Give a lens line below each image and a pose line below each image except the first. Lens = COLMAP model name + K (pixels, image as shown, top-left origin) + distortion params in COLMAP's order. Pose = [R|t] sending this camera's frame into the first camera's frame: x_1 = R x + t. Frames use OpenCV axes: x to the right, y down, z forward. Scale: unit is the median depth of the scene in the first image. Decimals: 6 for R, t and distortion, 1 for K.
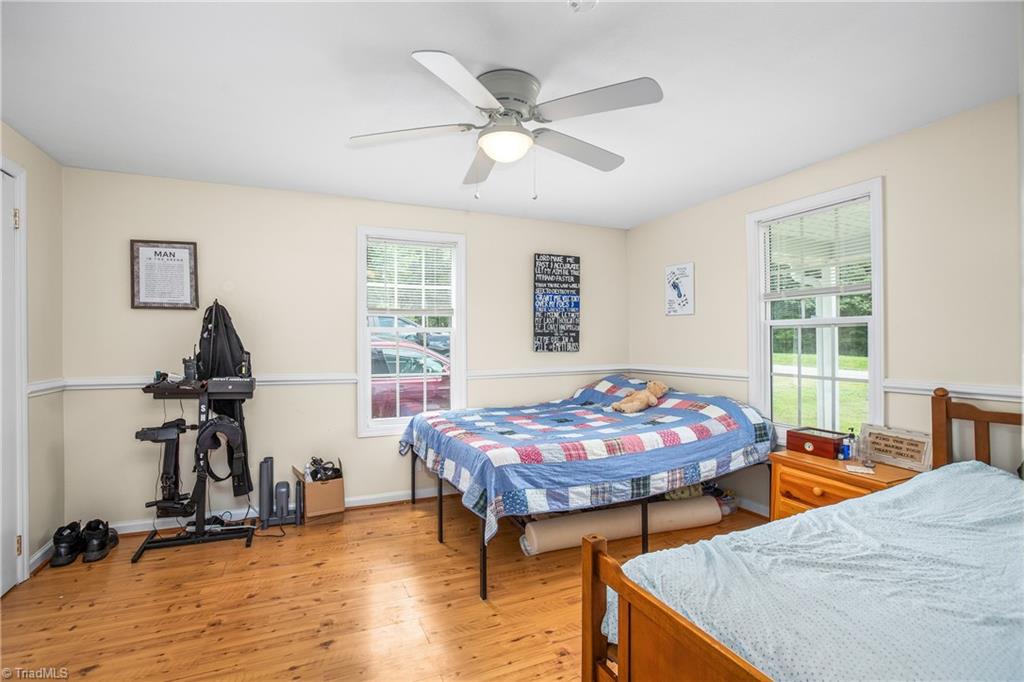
lens RADIAL K [[519.9, 0, 515.7], [0, 519.9, 340.9], [0, 0, 1]] dist [-0.005637, 0.002078]
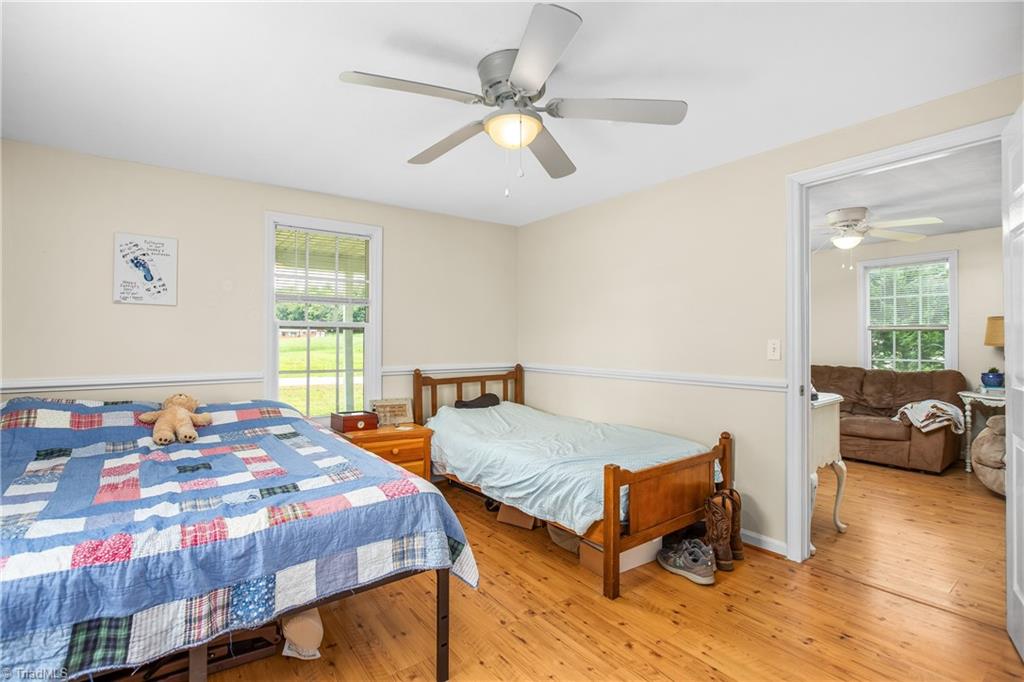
lens RADIAL K [[490.8, 0, 514.5], [0, 490.8, 339.3], [0, 0, 1]] dist [-0.029926, 0.012807]
pose [[-0.231805, -0.000587, 0.972762, -0.672633], [-0.007673, 0.999970, -0.001225, -0.003961], [-0.972732, -0.007748, -0.231803, 0.913232]]
